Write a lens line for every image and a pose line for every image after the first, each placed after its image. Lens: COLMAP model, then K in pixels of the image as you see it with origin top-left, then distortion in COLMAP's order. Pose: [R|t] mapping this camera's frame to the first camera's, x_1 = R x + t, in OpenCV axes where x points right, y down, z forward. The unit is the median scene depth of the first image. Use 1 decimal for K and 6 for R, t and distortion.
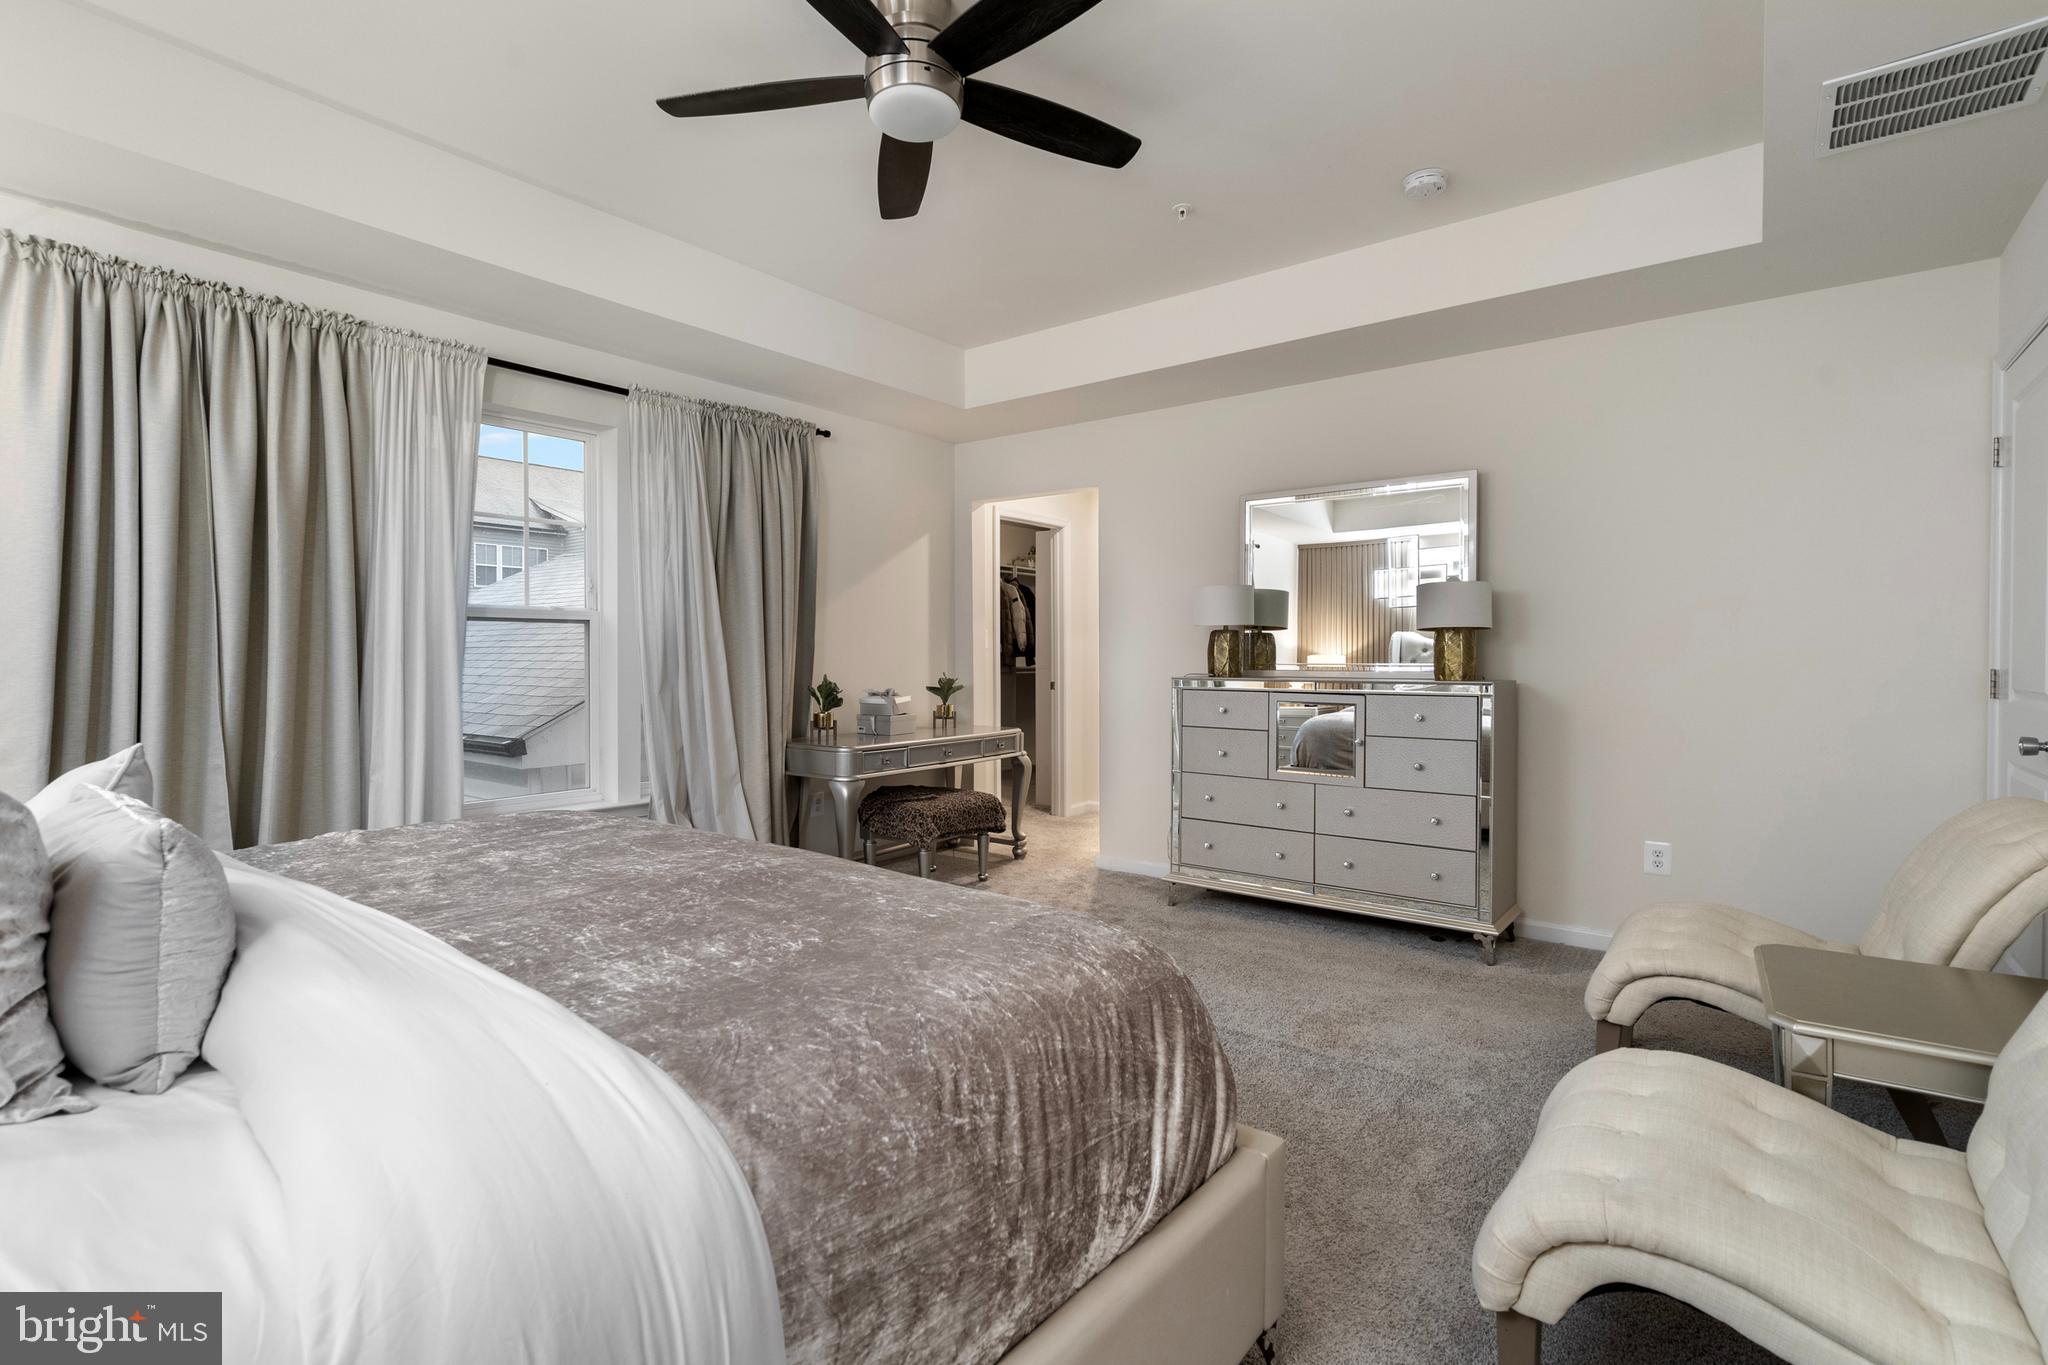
lens RADIAL K [[943.5, 0, 1029.3], [0, 943.5, 666.7], [0, 0, 1]] dist [-0.000926, 0.000163]
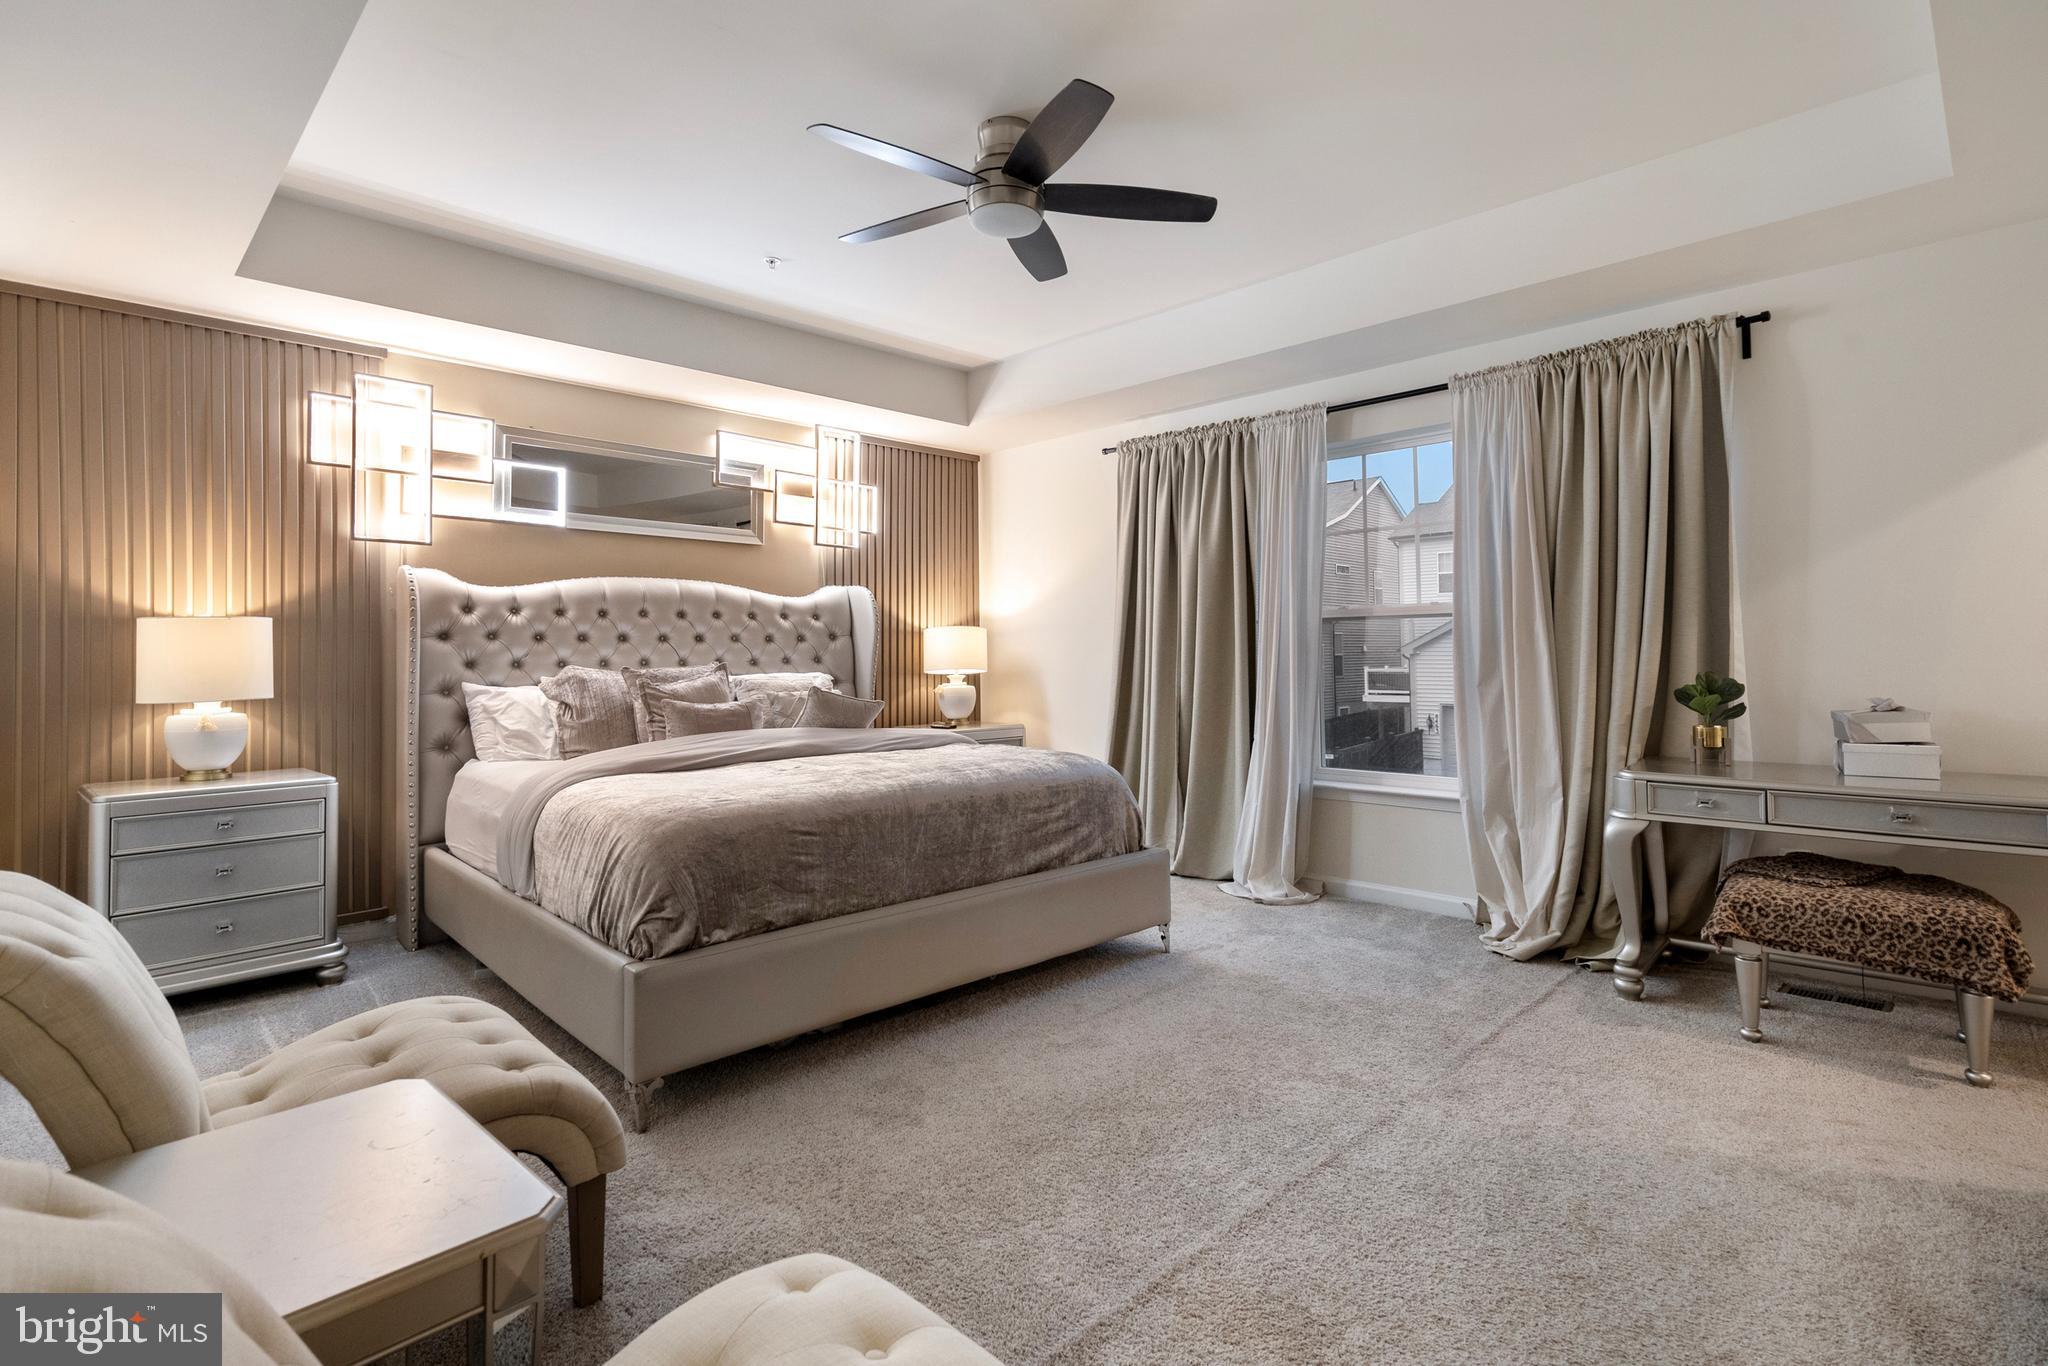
lens RADIAL K [[943.5, 0, 1029.3], [0, 943.5, 667.2], [0, 0, 1]] dist [-0.000926, 0.000163]
pose [[-0.063659, -0.003217, -0.997967, 0.530997], [-0.003024, 0.999991, -0.003030, 0.006948], [0.997967, 0.002825, -0.063668, 0.565612]]
